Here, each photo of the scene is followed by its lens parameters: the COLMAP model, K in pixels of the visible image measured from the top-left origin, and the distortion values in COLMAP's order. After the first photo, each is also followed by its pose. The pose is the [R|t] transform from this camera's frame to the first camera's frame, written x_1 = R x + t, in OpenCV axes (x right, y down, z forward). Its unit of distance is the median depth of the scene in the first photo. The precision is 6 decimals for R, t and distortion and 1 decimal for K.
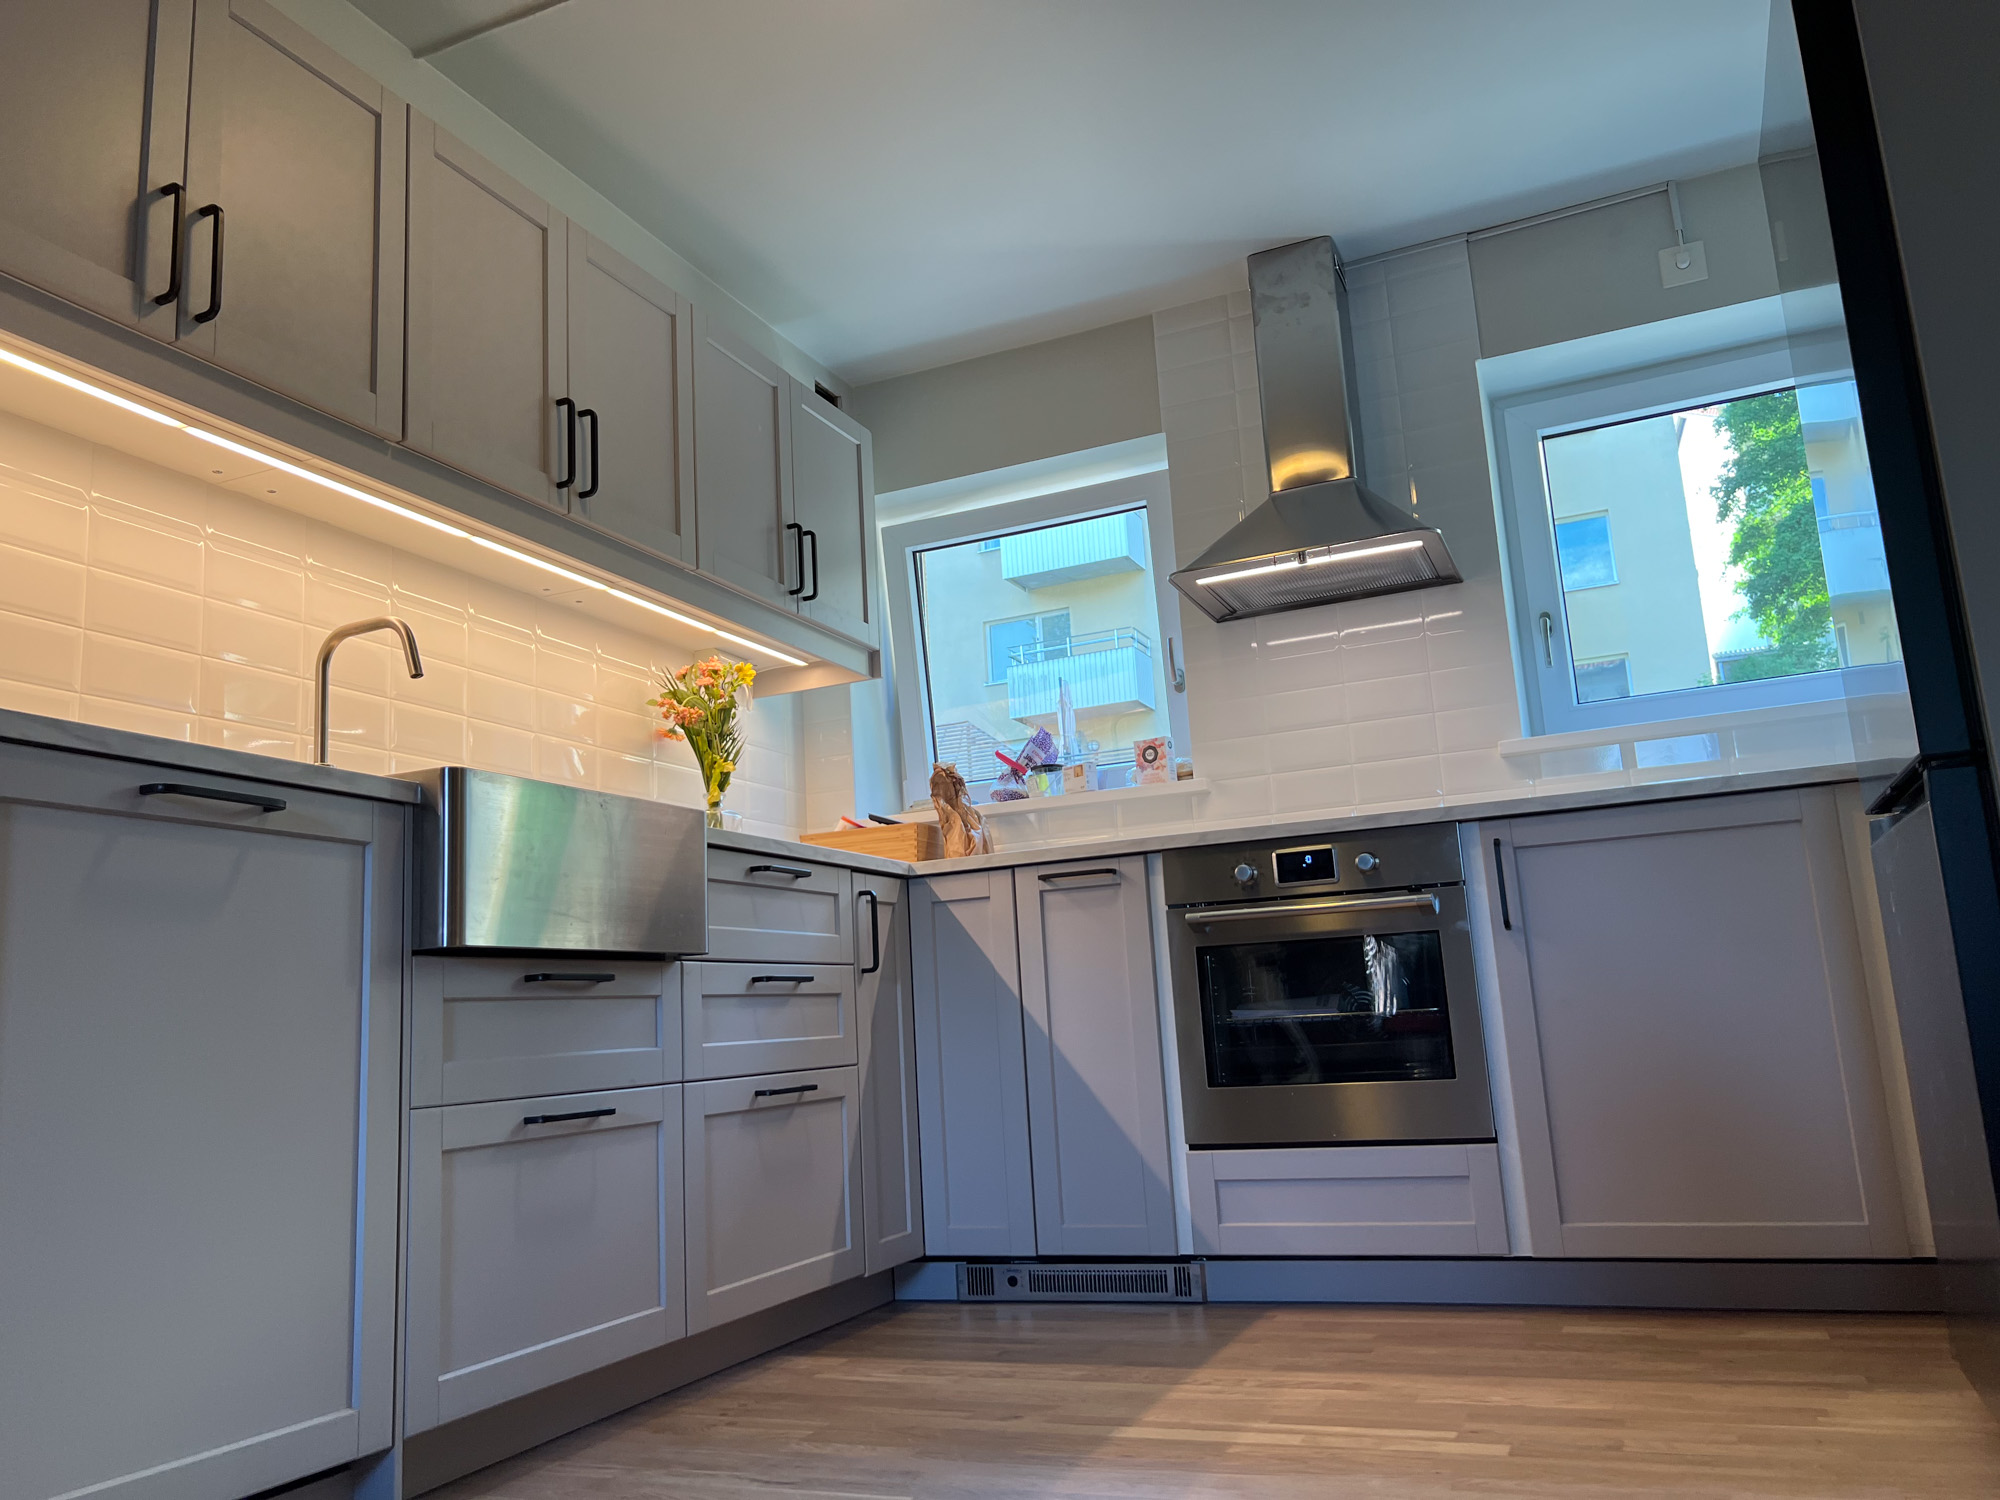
lens RADIAL K [[1513.6, 0, 1000.0], [0, 1513.6, 750.0], [0, 0, 1]] dist [0.066056, -0.076433]
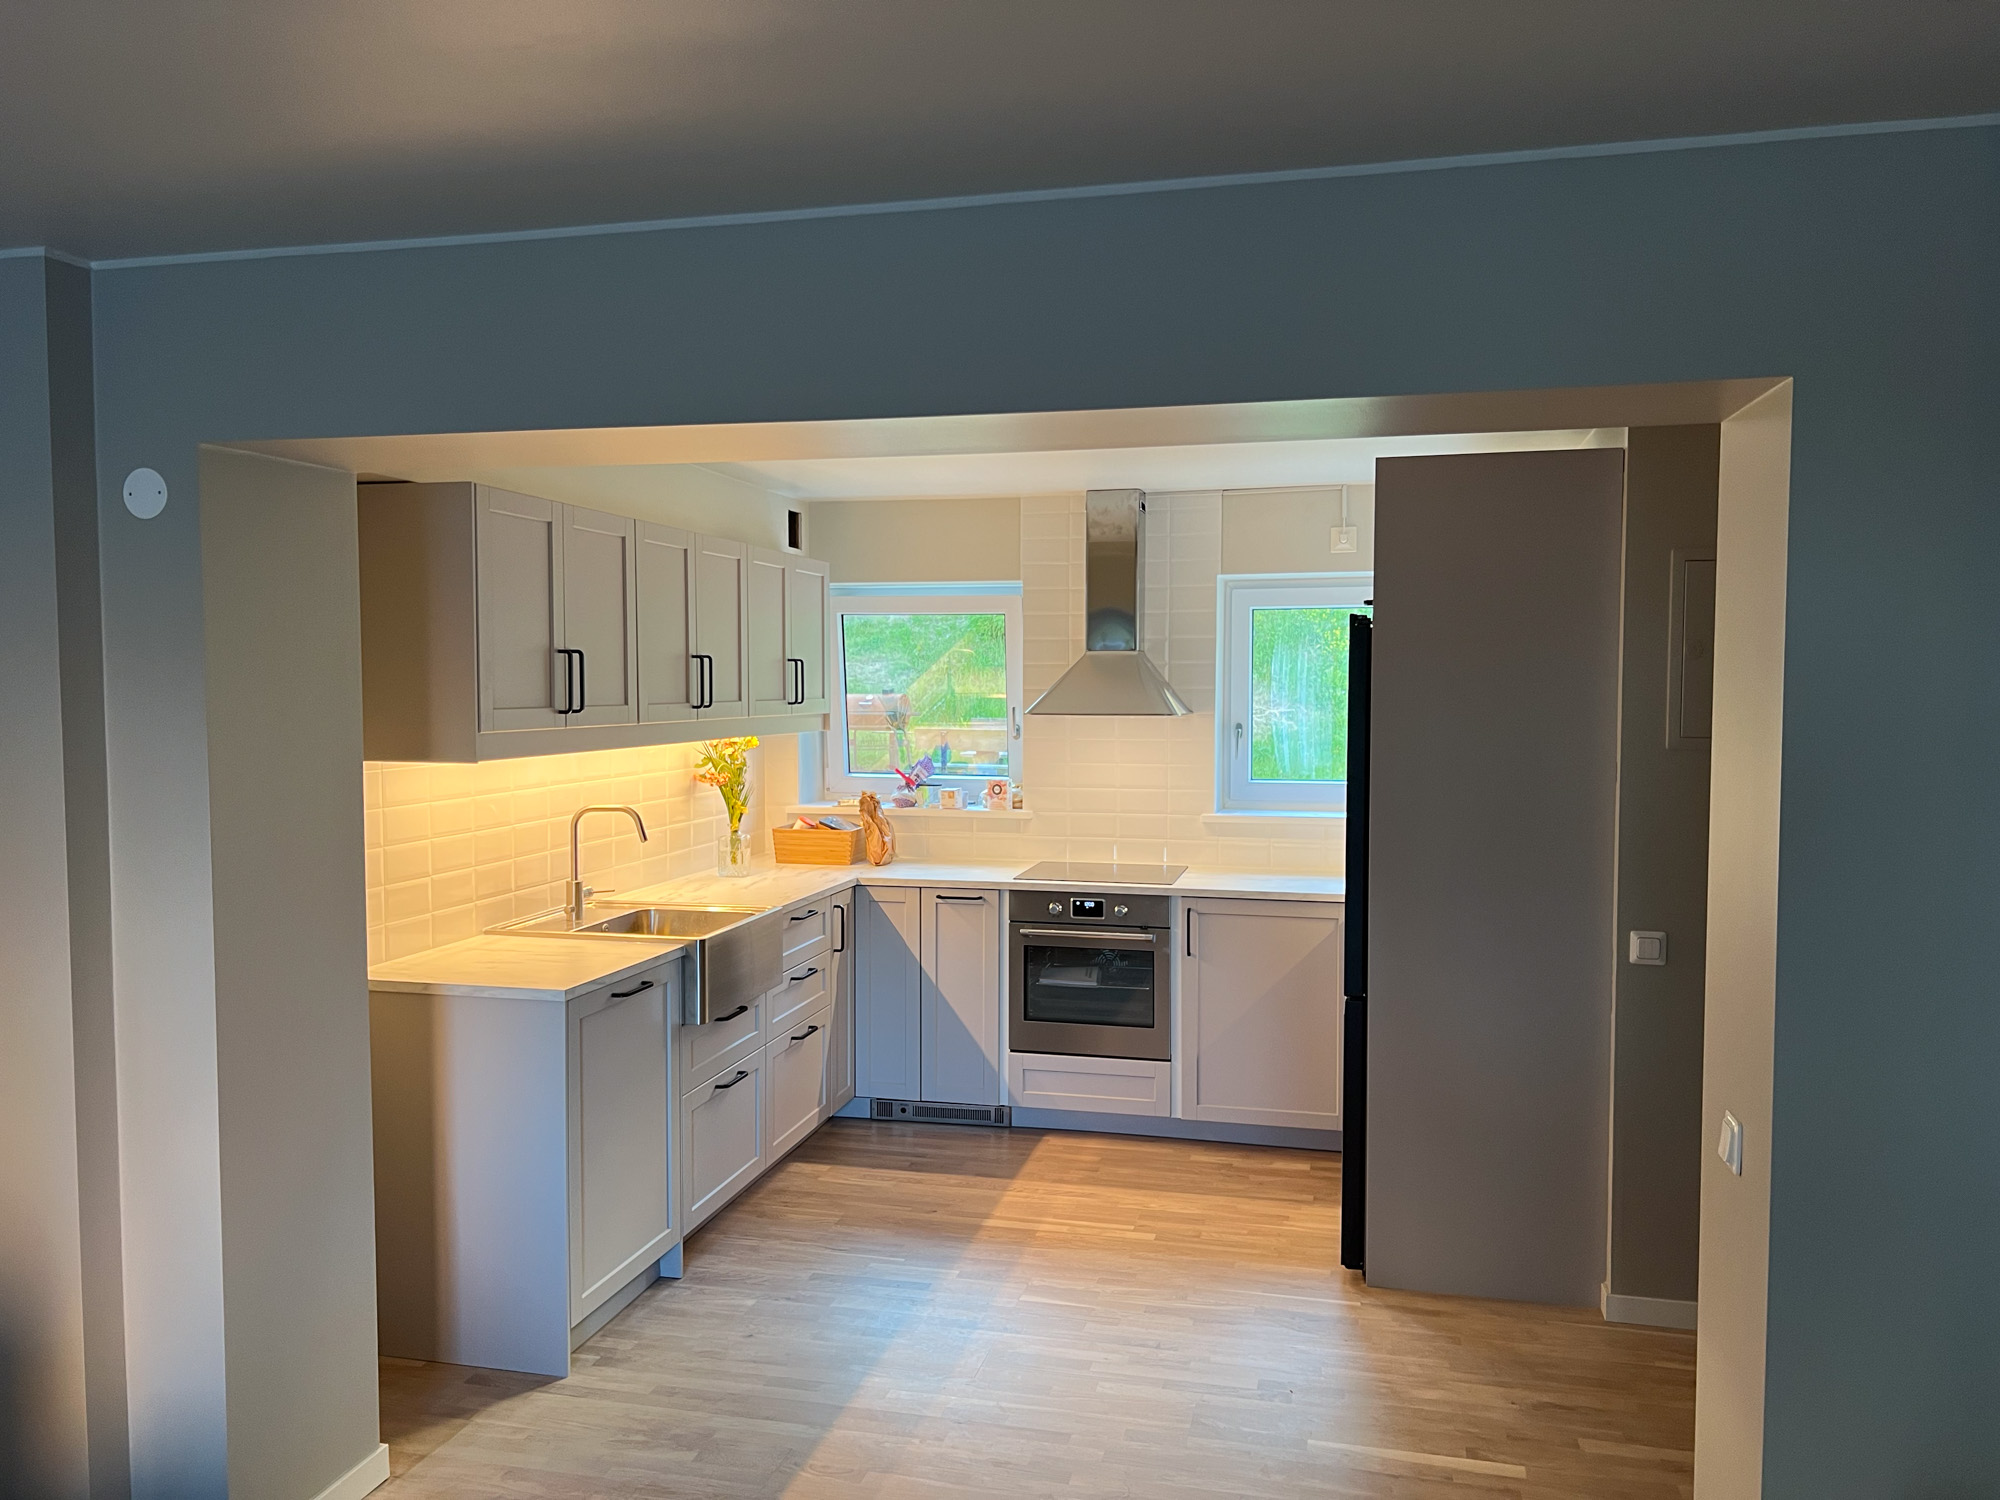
lens RADIAL K [[1513.6, 0, 1000.0], [0, 1513.6, 750.0], [0, 0, 1]] dist [0.066056, -0.076433]
pose [[0.984000, 0.049984, 0.171016, -0.220937], [-0.087646, 0.971471, 0.220366, -0.497947], [-0.155122, -0.231829, 0.960308, -0.675508]]
